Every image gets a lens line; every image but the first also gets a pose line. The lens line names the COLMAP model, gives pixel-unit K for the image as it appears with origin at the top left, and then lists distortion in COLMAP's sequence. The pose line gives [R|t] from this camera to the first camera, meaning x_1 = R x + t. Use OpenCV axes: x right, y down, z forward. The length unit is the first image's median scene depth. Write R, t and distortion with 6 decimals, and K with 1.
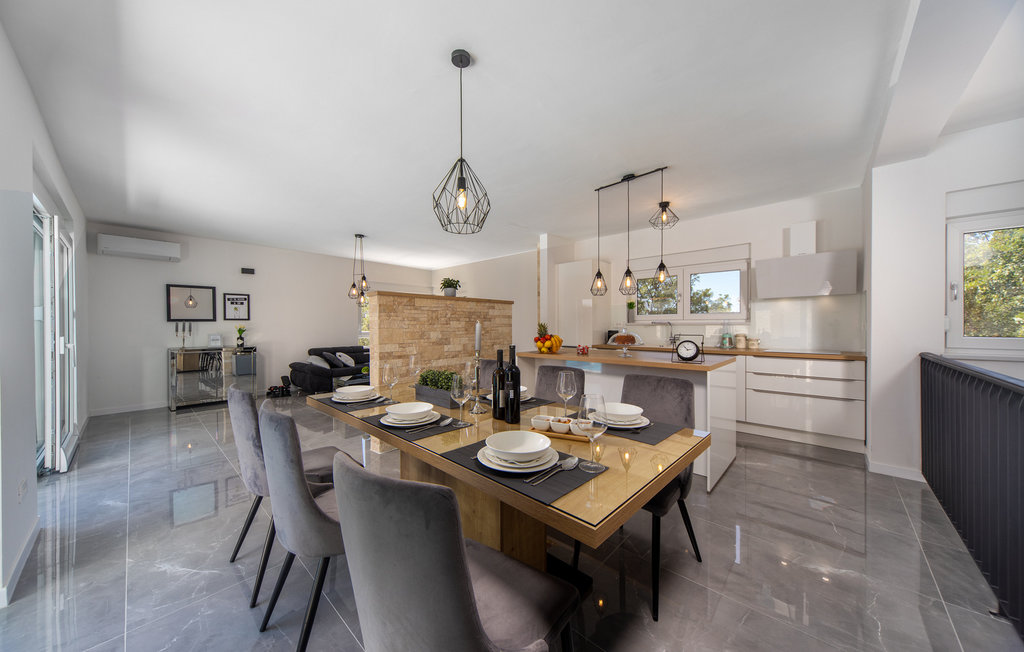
lens RADIAL K [[349.7, 0, 512.0], [0, 349.7, 326.0], [0, 0, 1]] dist [0.000055, 0.000002]
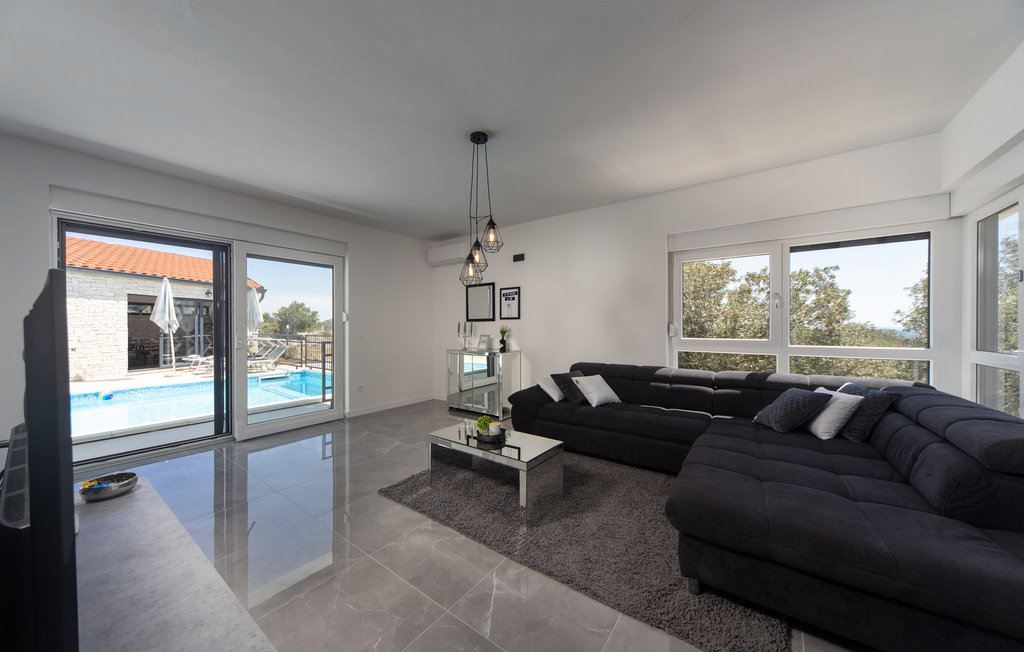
lens RADIAL K [[349.7, 0, 512.0], [0, 349.7, 326.0], [0, 0, 1]] dist [0.000055, 0.000002]
pose [[0.118317, 0.002696, -0.992972, 0.041191], [0.000507, 0.999996, 0.002776, -0.002737], [0.992976, -0.000832, 0.118315, 0.920111]]
